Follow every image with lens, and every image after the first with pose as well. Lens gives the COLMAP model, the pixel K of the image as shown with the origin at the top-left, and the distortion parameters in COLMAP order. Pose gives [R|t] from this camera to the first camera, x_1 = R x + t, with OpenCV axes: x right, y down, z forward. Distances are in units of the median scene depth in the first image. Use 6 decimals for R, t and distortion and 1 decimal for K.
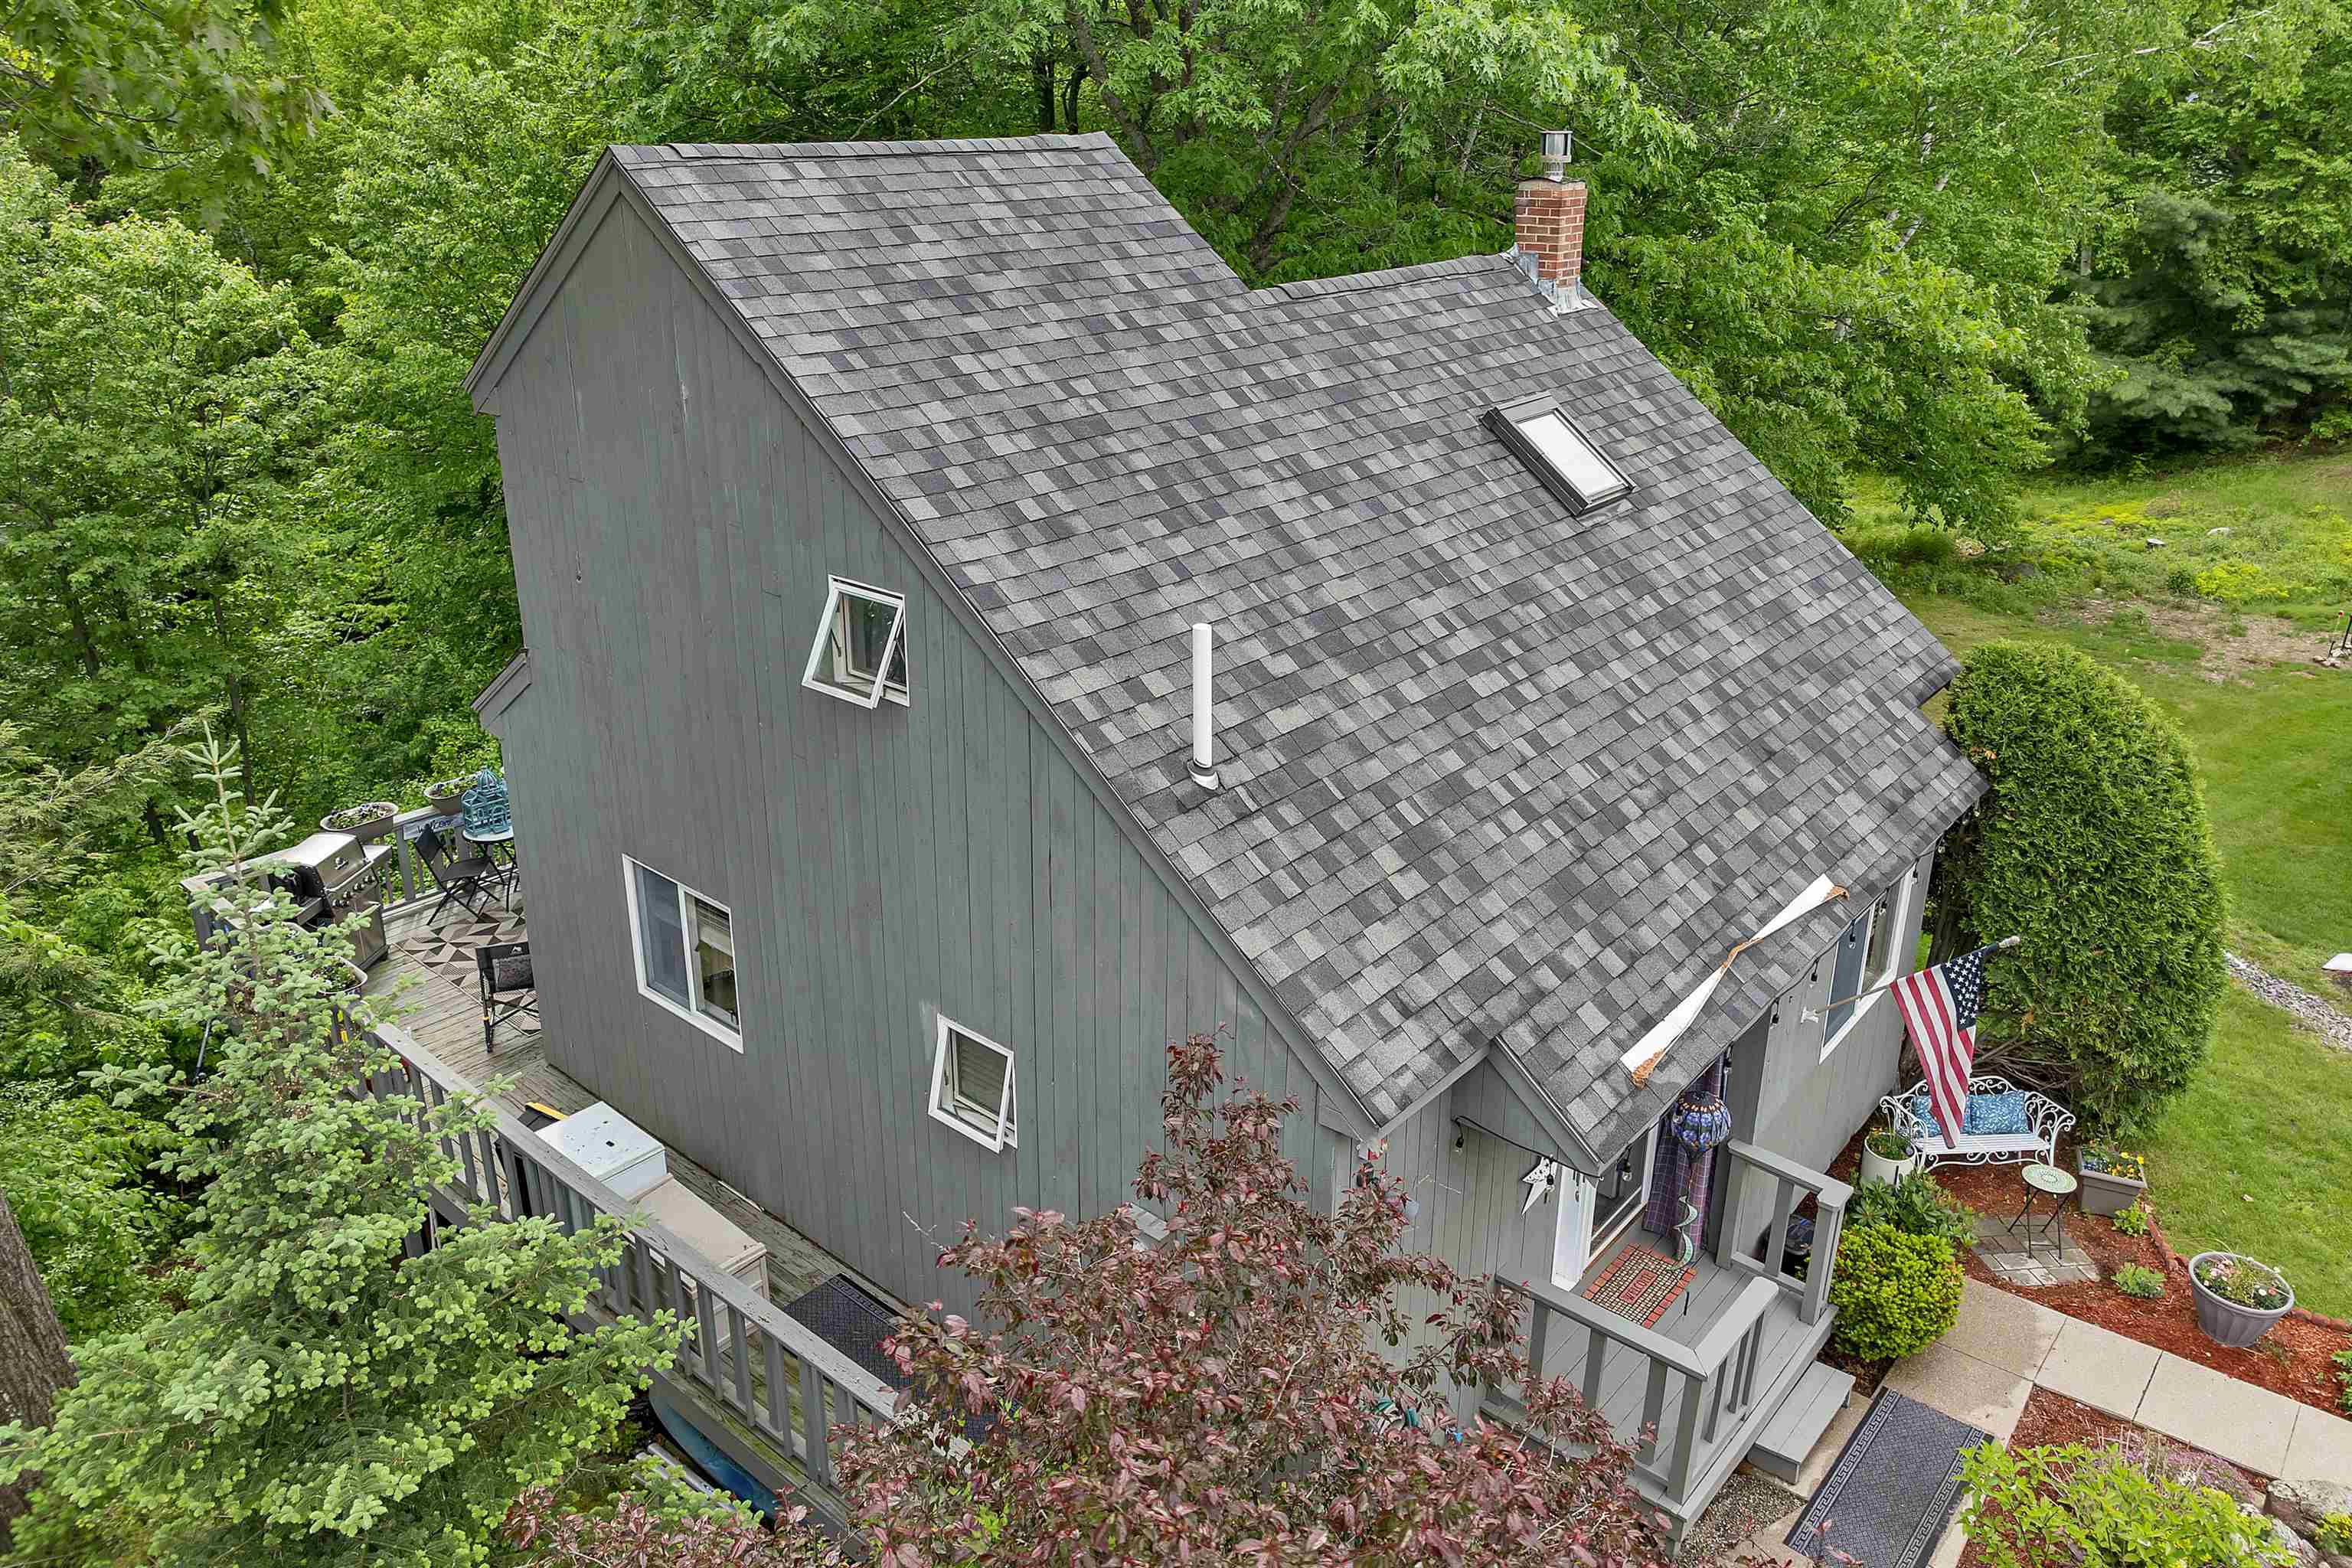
lens RADIAL K [[1697.7, 0, 1180.3], [0, 1697.7, 694.8], [0, 0, 1]] dist [-0.040875, -0.001914]
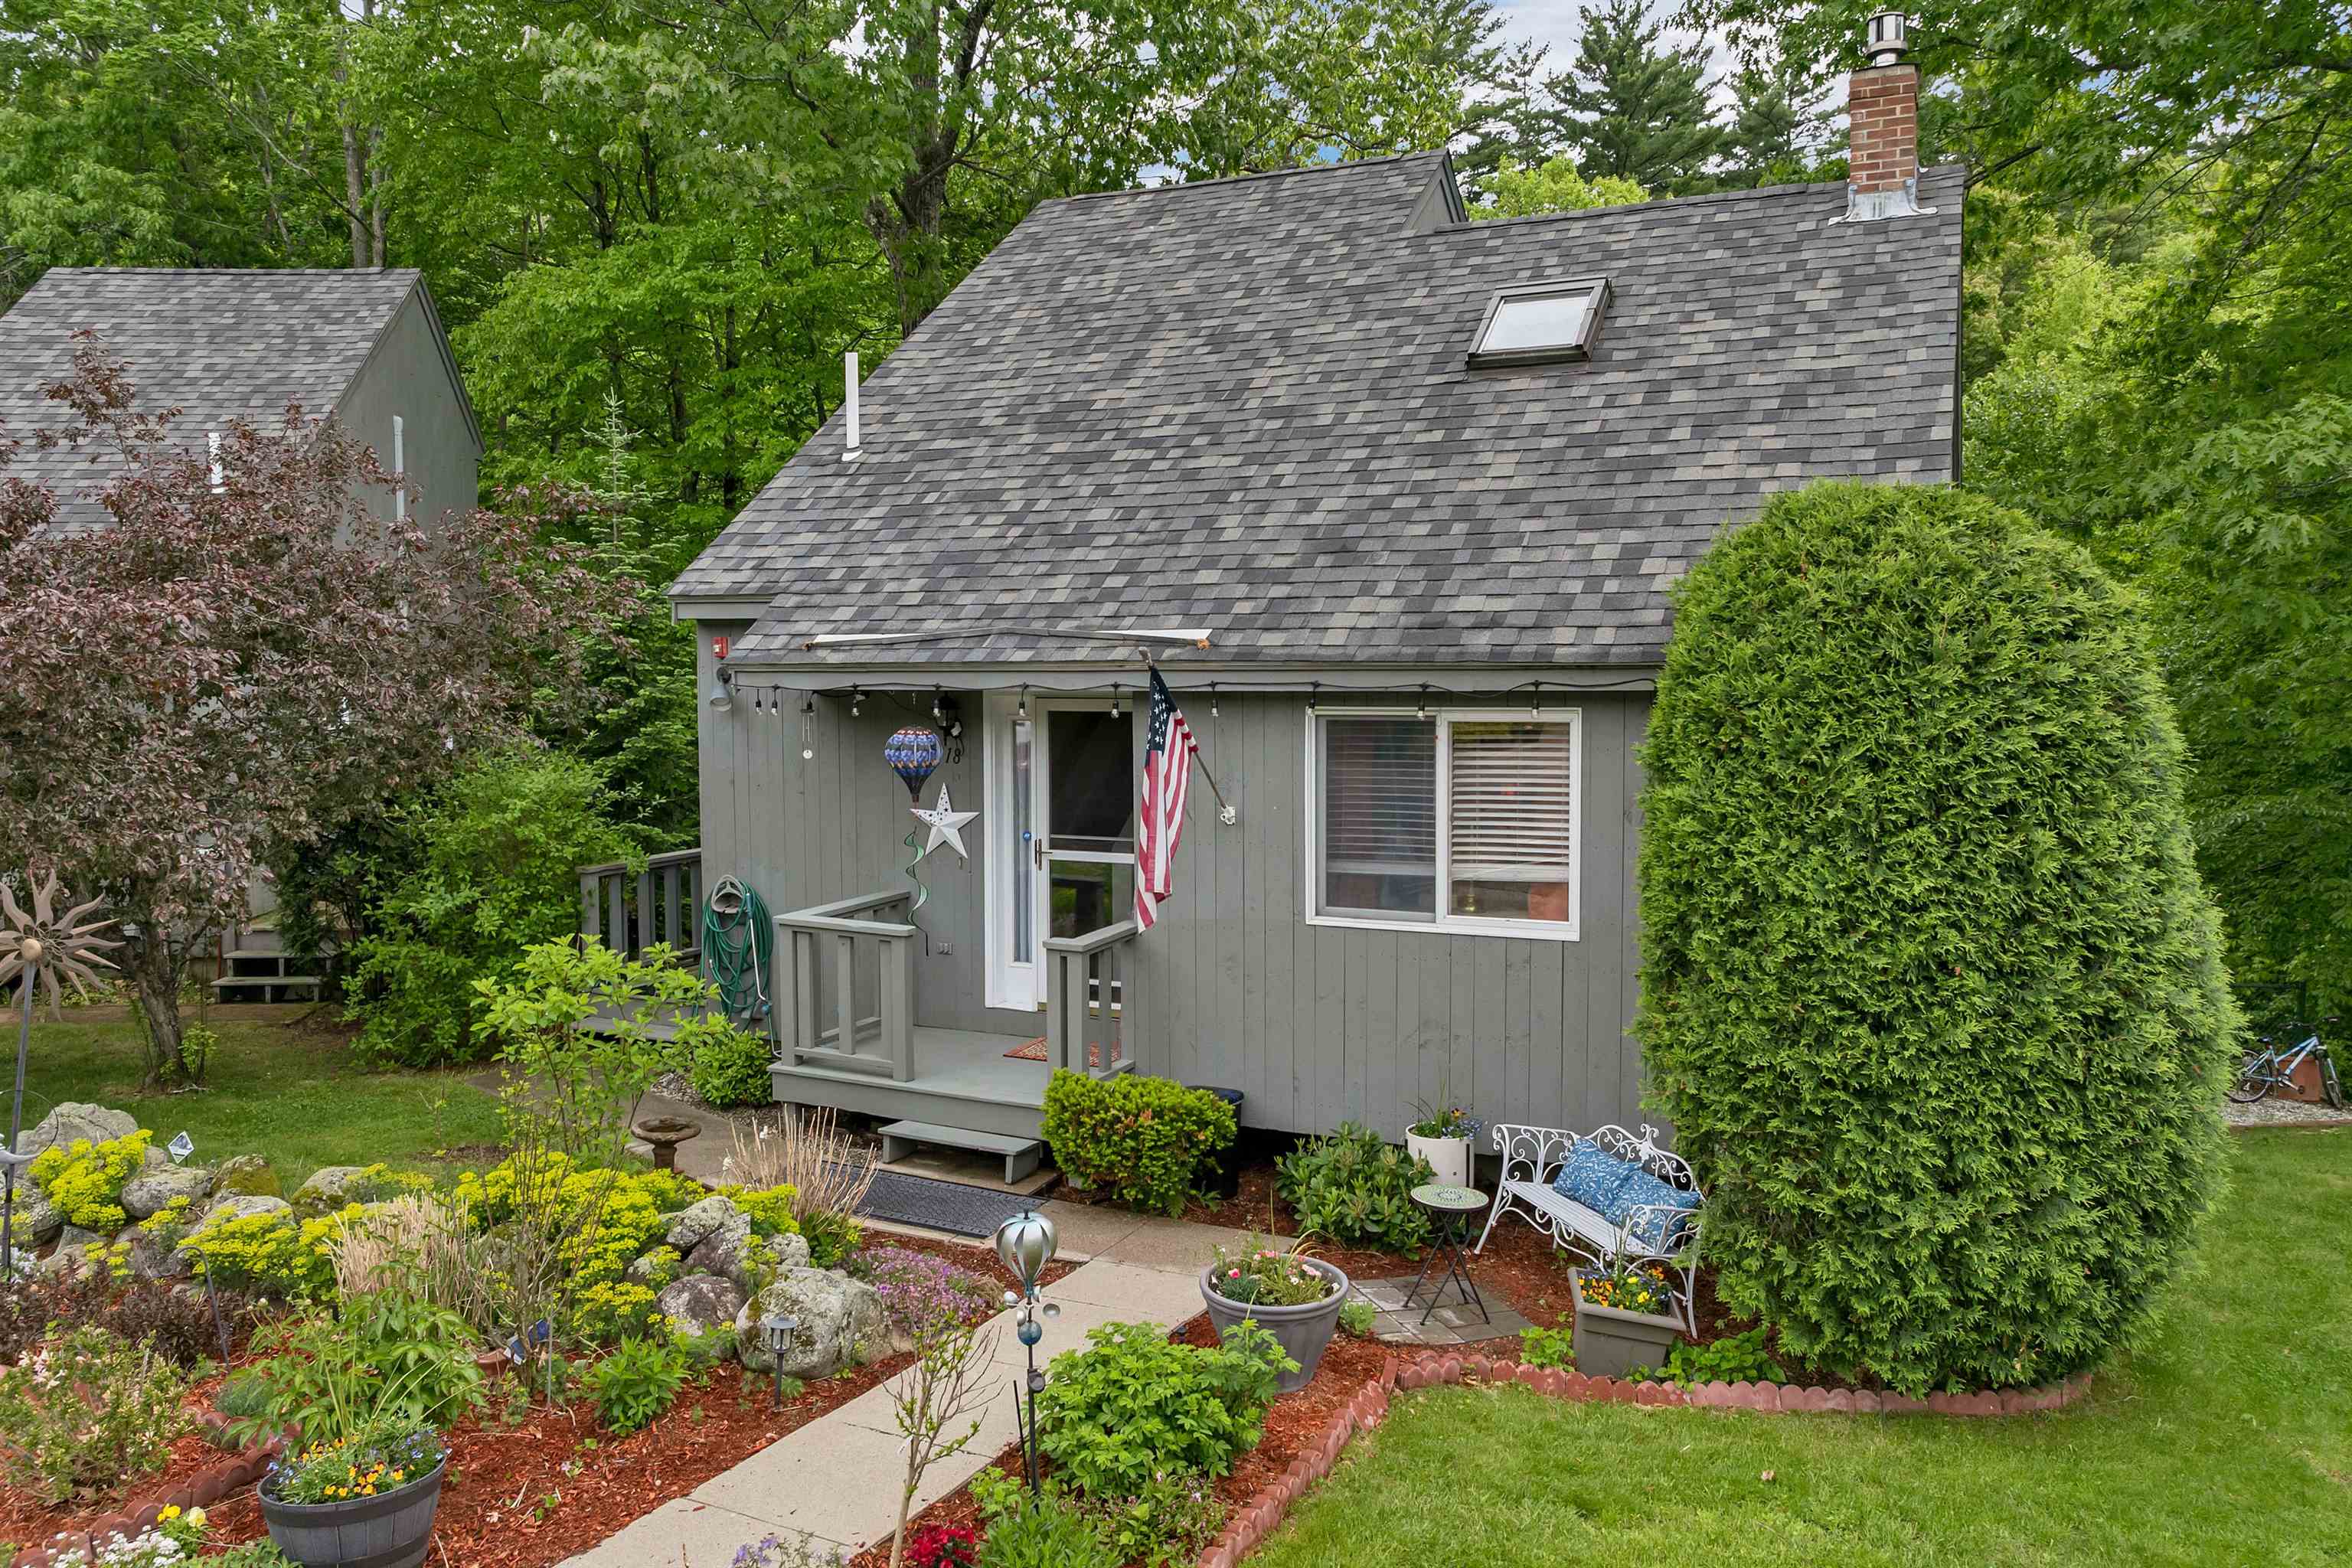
lens RADIAL K [[1688.0, 0, 1182.3], [0, 1688.0, 783.4], [0, 0, 1]] dist [-0.039348, 0.003027]
pose [[0.258789, 0.067769, -0.963554, 1.277731], [-0.328340, 0.944309, -0.021769, 0.212654], [0.908417, 0.322007, 0.266628, 0.777749]]
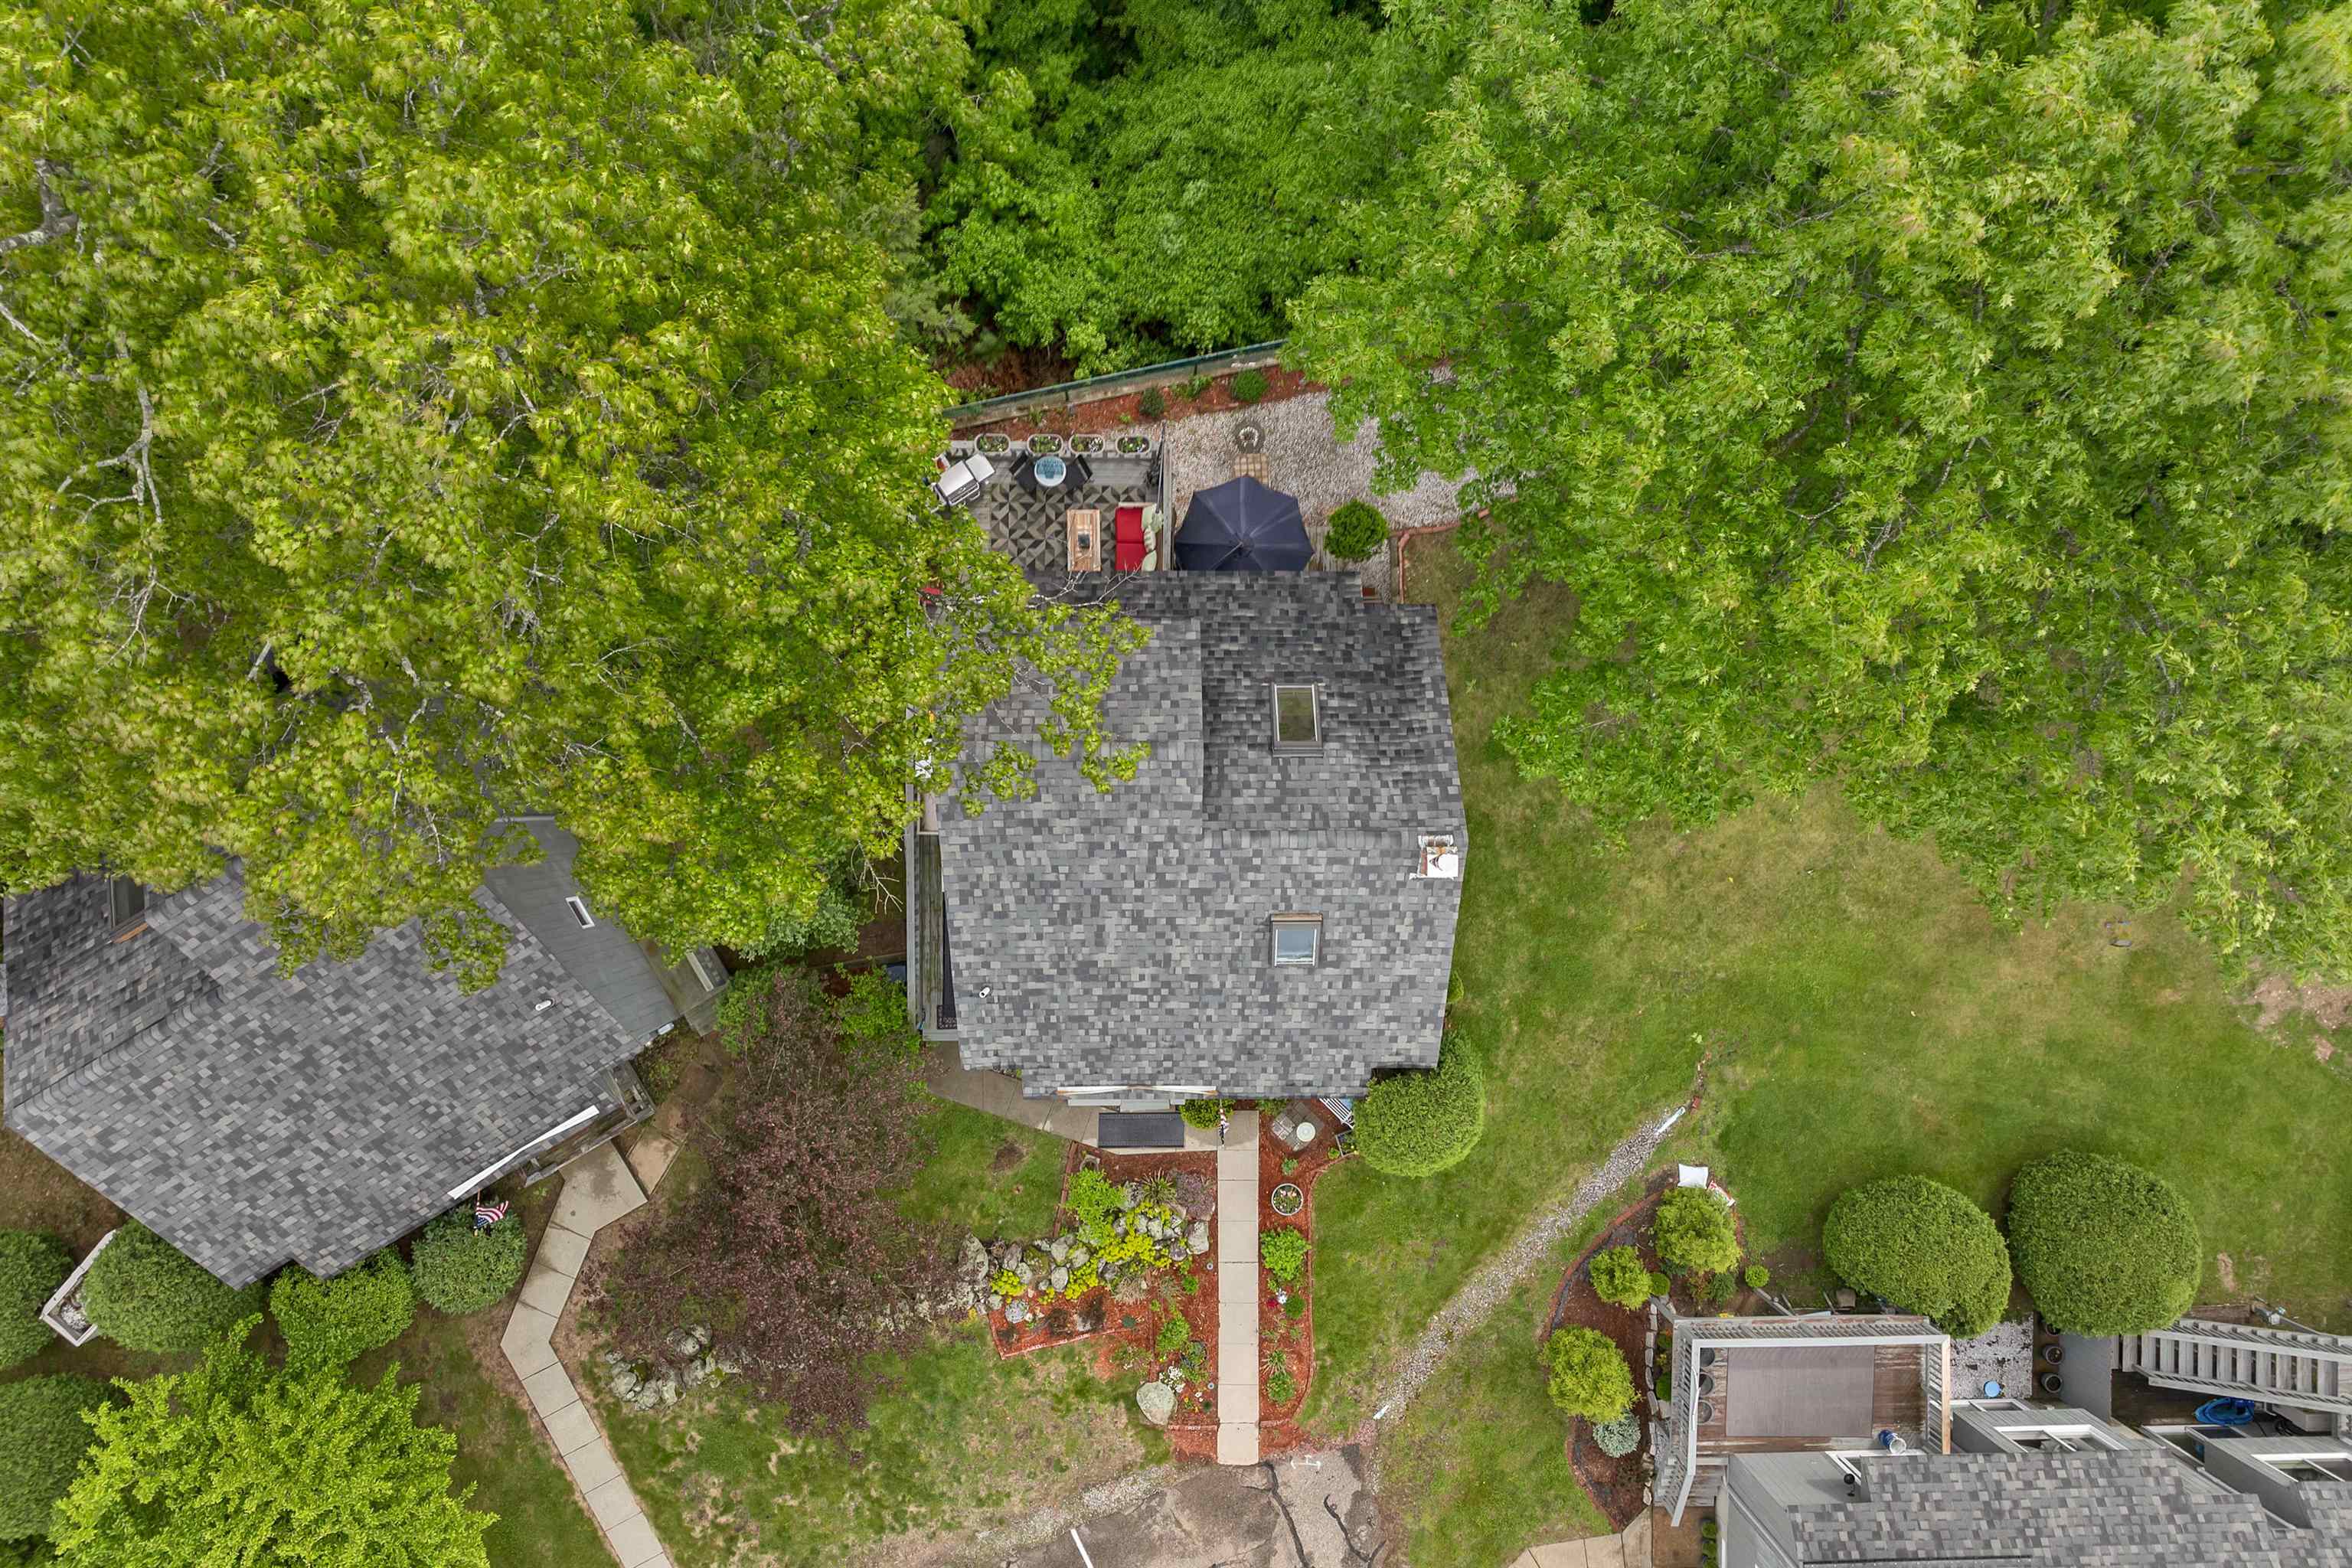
lens RADIAL K [[1698.8, 0, 1178.4], [0, 1698.8, 776.1], [0, 0, 1]] dist [-0.038130, 0.000873]
pose [[0.650460, 0.759532, -0.003560, -0.040316], [-0.273999, 0.239018, 0.931555, -2.650829], [0.708397, -0.604964, 0.363582, 0.247100]]
